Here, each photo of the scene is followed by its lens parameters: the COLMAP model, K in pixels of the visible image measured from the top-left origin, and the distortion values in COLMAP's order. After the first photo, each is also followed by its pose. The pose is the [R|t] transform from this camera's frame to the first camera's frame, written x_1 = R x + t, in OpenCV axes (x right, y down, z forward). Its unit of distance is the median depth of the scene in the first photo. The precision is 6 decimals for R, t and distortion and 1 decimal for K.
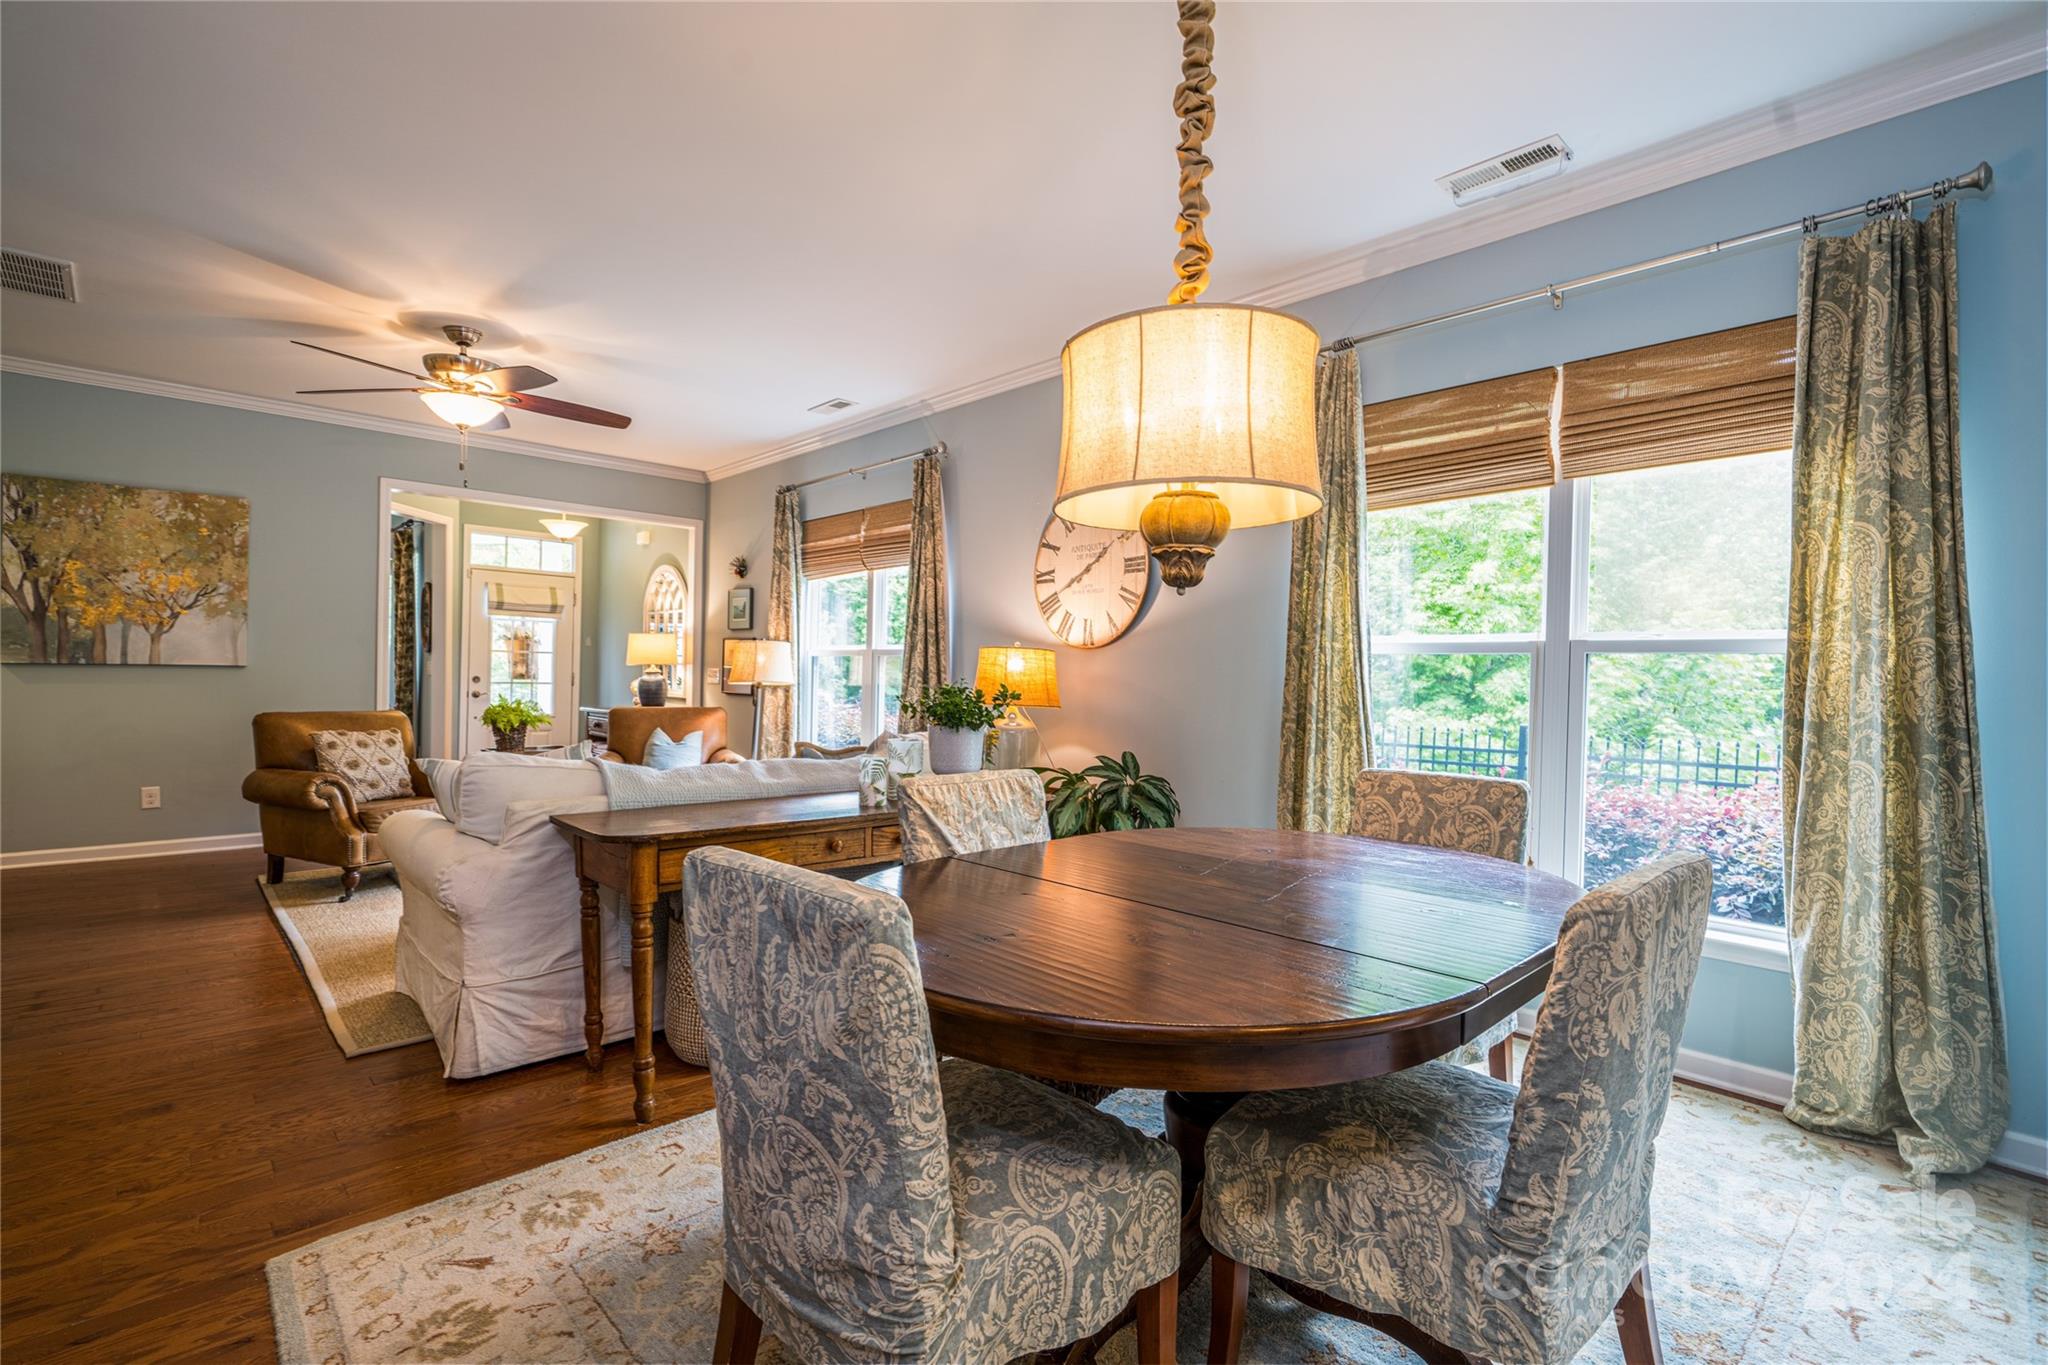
lens RADIAL K [[935.1, 0, 1024.0], [0, 935.1, 682.5], [0, 0, 1]] dist [0.002221, -0.001220]
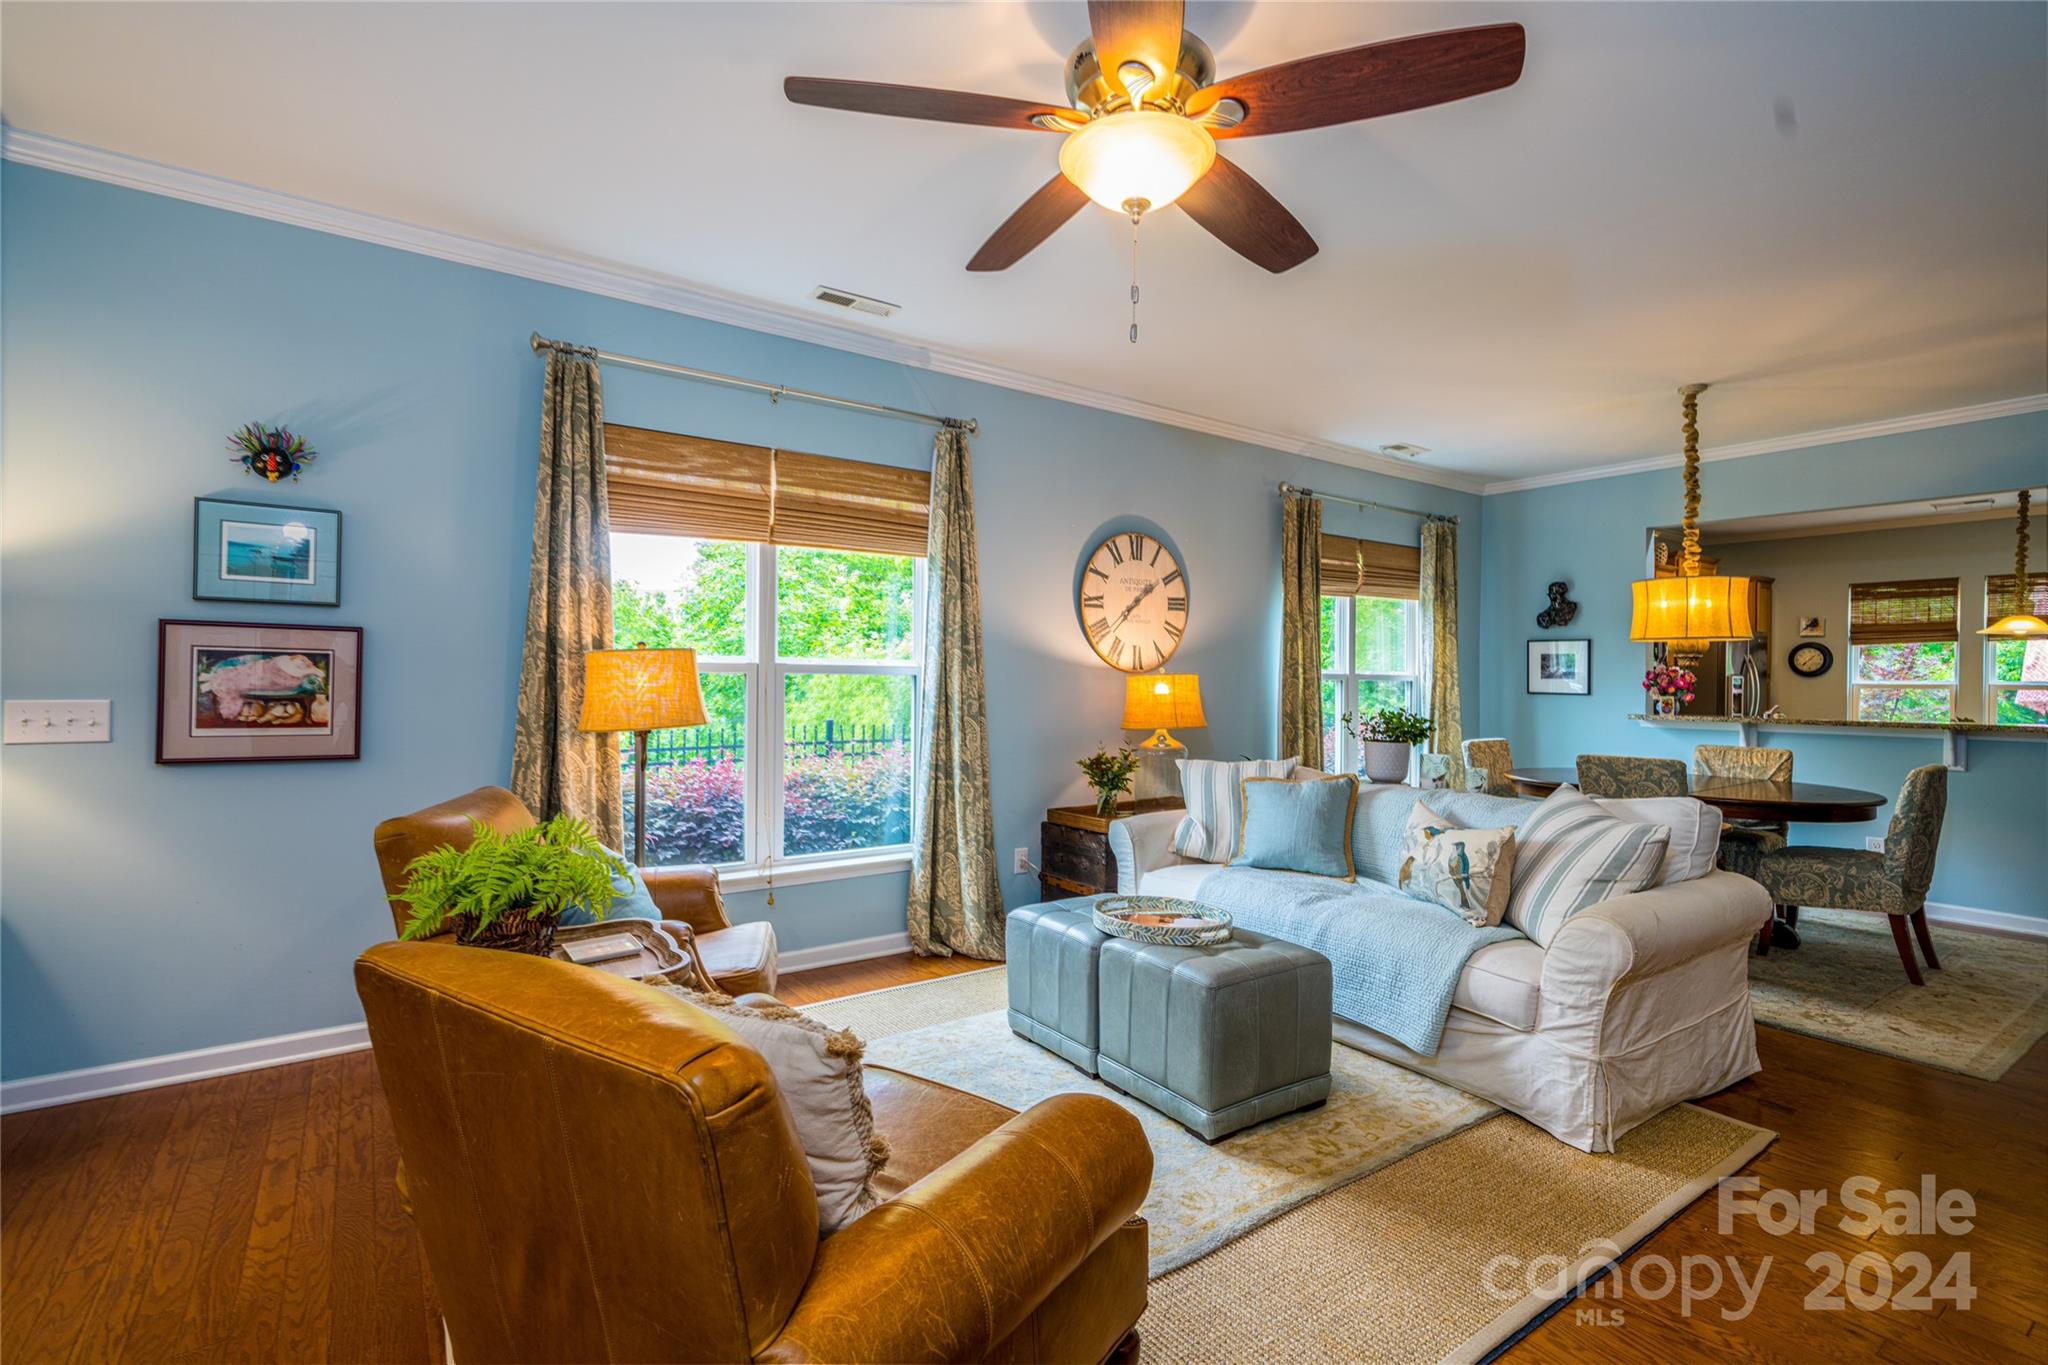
lens RADIAL K [[935.1, 0, 1024.0], [0, 935.1, 682.5], [0, 0, 1]] dist [0.002221, -0.001220]
pose [[0.141177, -0.022294, 0.989733, -0.913098], [0.000469, 0.999748, 0.022453, -0.042527], [-0.989984, -0.002706, 0.141152, 0.842066]]
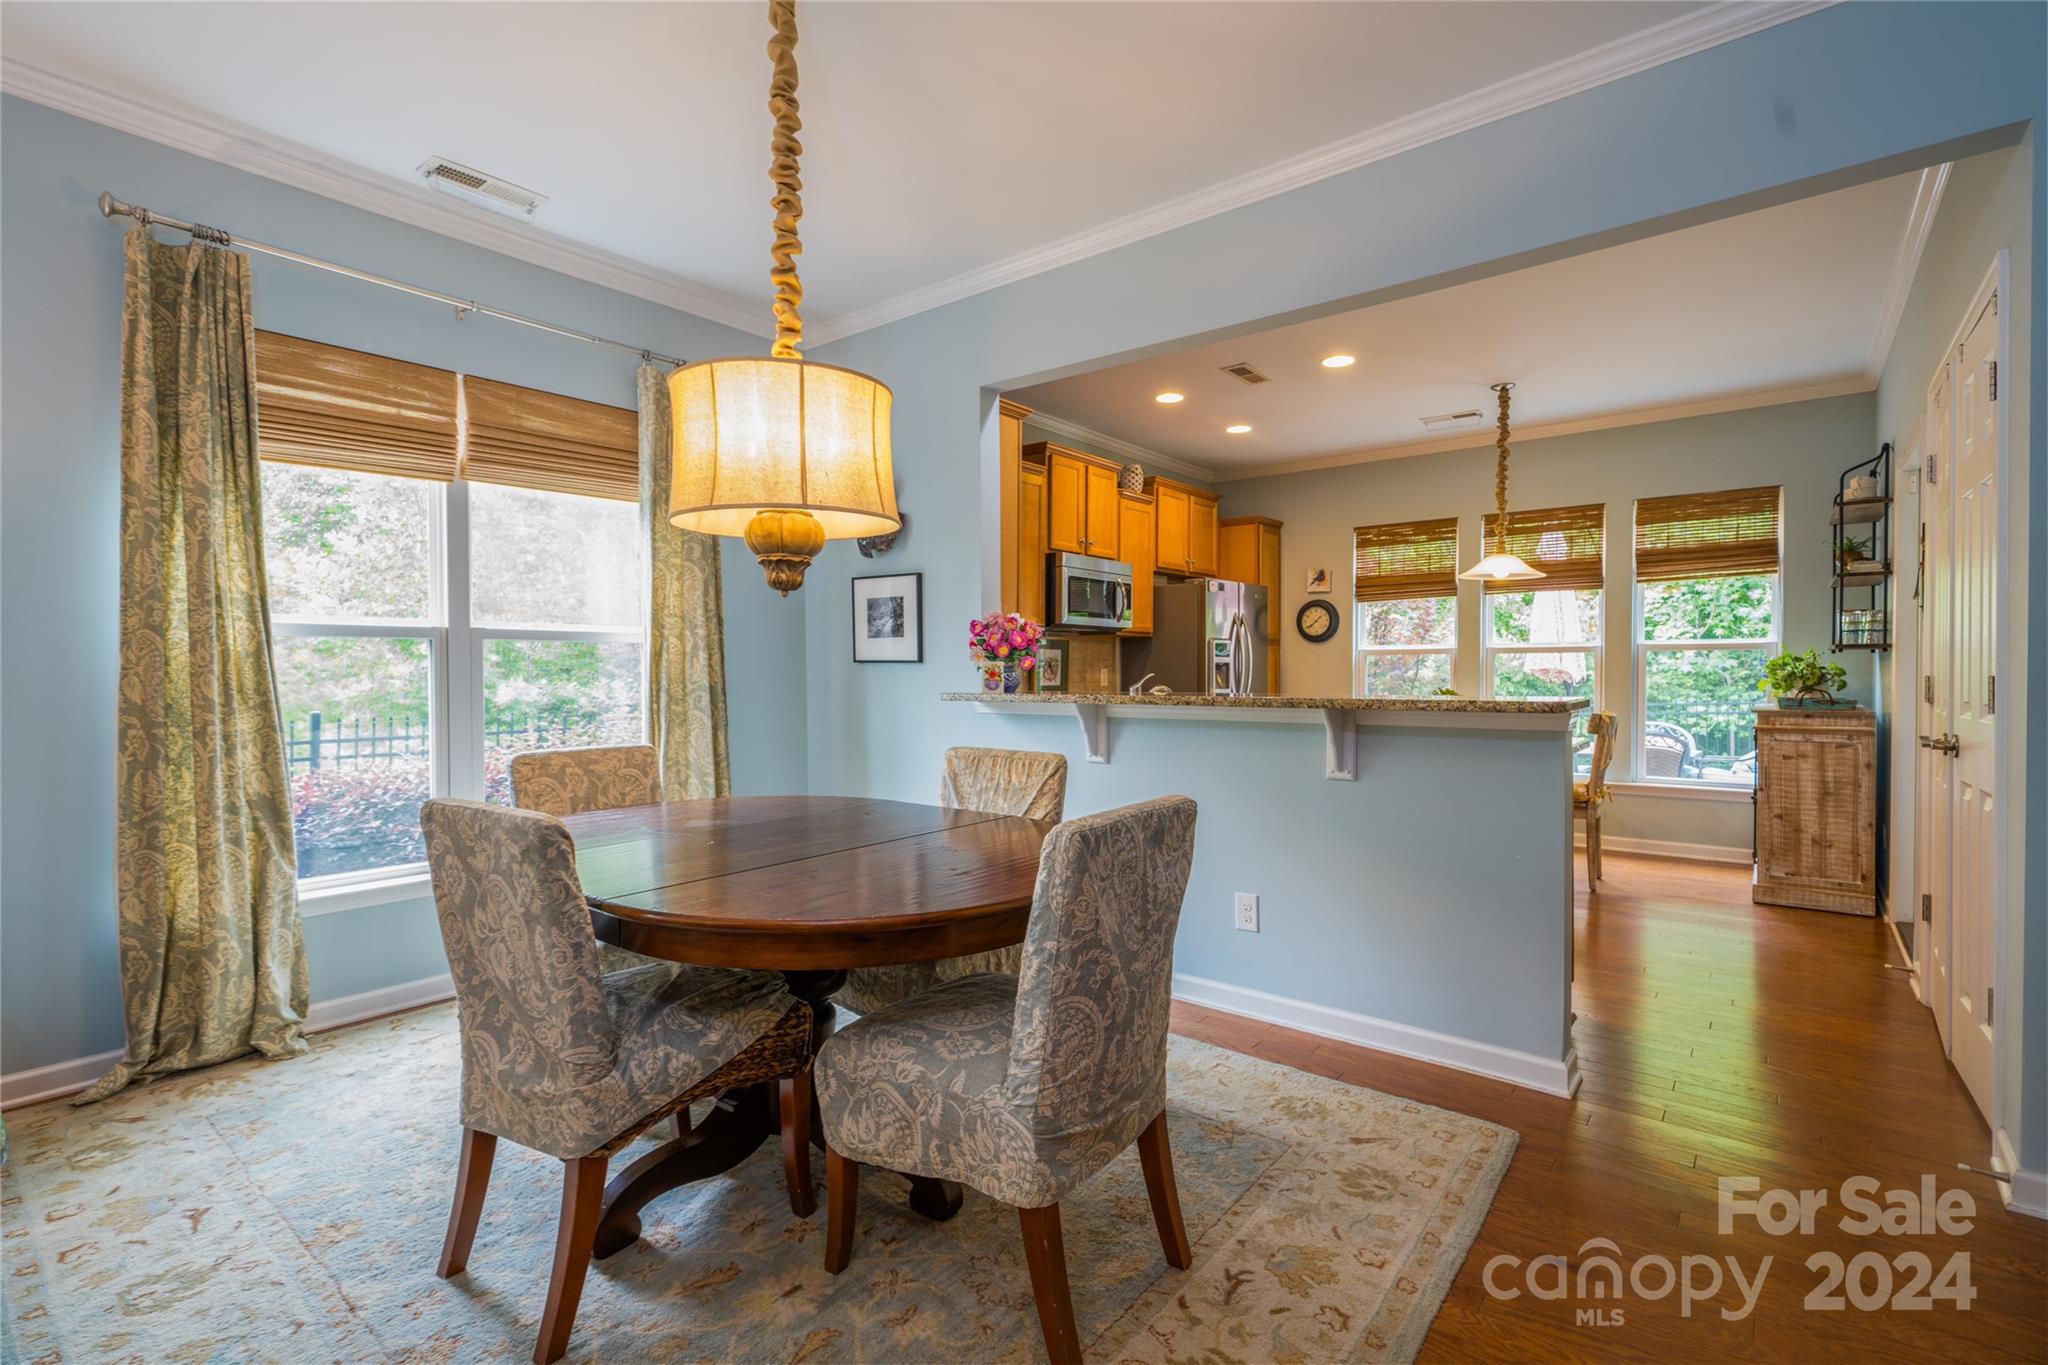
lens RADIAL K [[935.1, 0, 1024.0], [0, 935.1, 682.5], [0, 0, 1]] dist [0.002221, -0.001220]
pose [[-0.132877, -0.034579, 0.990529, -0.353360], [0.008363, 0.999317, 0.036008, -0.008593], [-0.991097, 0.013068, -0.132497, 0.293617]]
